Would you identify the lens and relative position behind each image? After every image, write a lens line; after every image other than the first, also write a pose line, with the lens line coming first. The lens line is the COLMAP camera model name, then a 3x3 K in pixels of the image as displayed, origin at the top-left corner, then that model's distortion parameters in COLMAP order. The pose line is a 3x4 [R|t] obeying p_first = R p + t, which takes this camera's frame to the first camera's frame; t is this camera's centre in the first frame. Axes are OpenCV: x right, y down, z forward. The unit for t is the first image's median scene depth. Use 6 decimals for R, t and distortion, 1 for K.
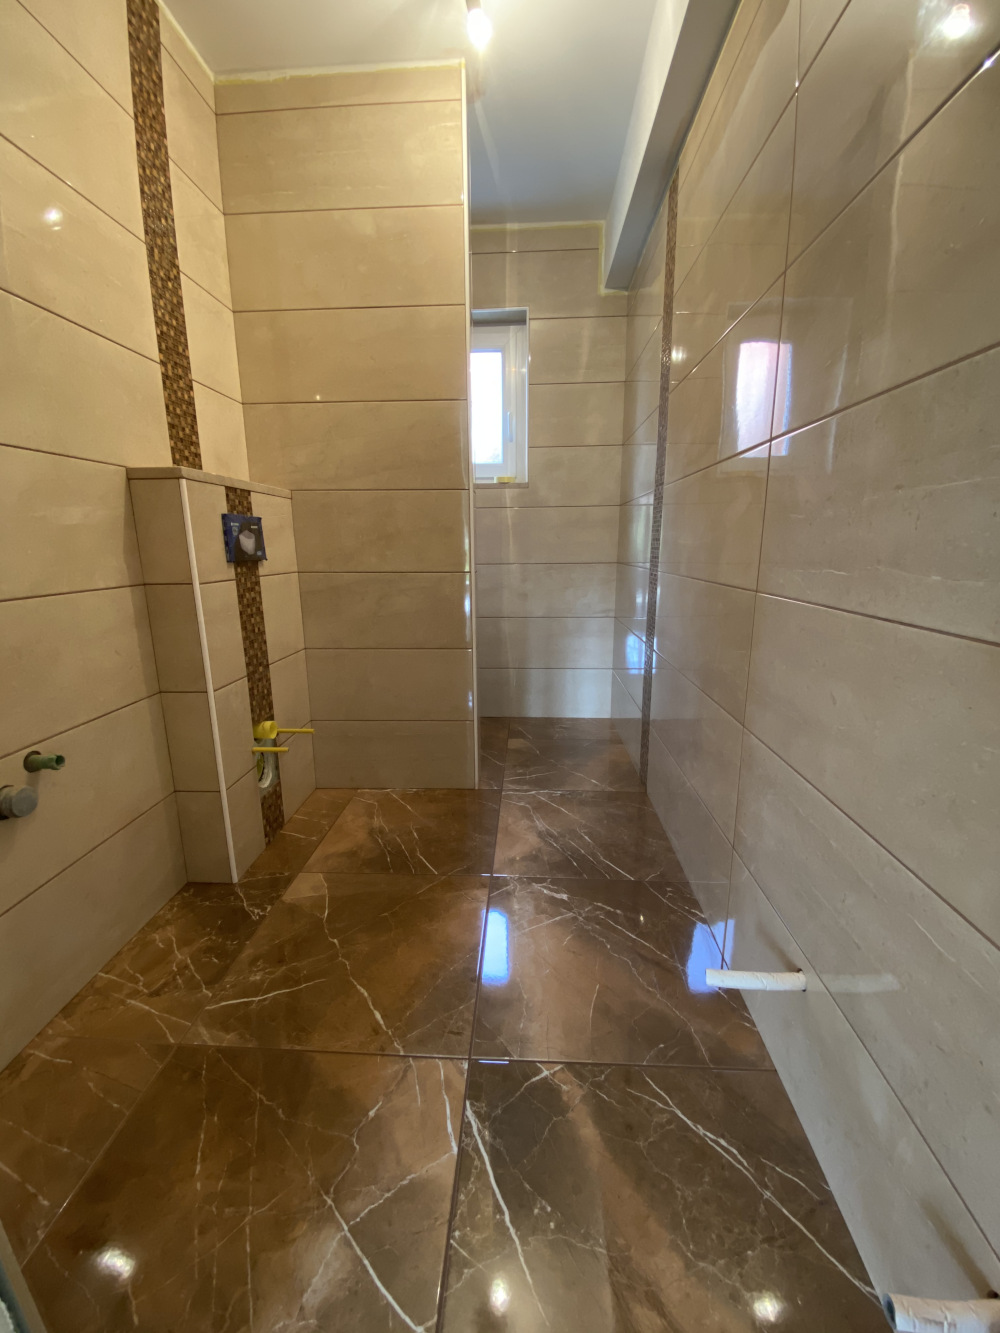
lens RADIAL K [[538.3, 0, 499.1], [0, 538.3, 662.2], [0, 0, 1]] dist [0.012058, -0.015270]
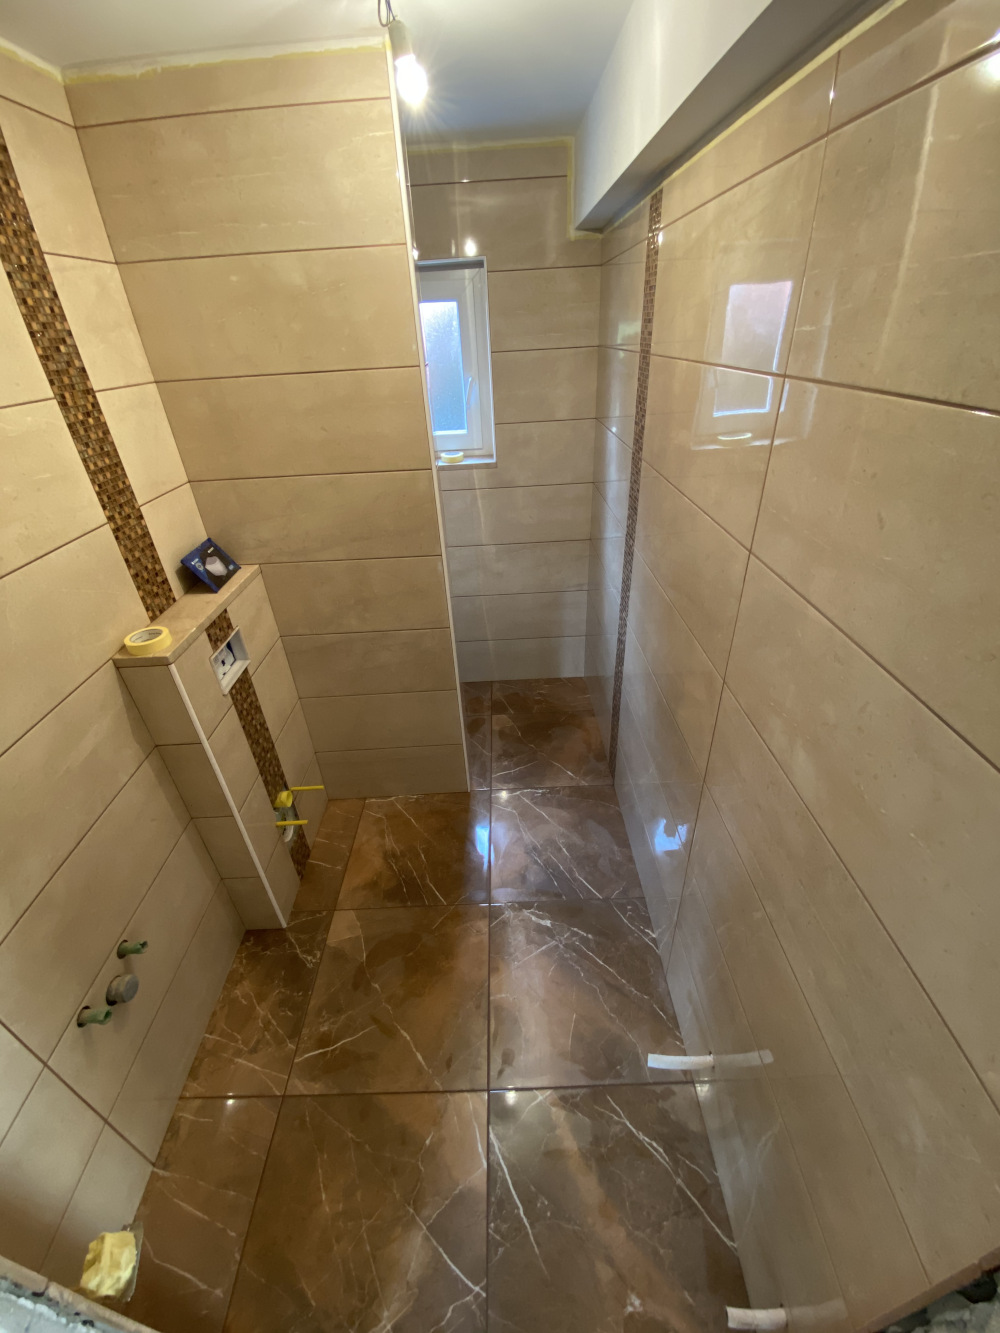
lens RADIAL K [[538.3, 0, 499.1], [0, 538.3, 662.2], [0, 0, 1]] dist [0.012058, -0.015270]
pose [[0.997008, -0.069511, 0.033799, 0.004165], [0.054910, 0.944736, 0.323201, -0.576344], [-0.054397, -0.320378, 0.945727, -0.008625]]
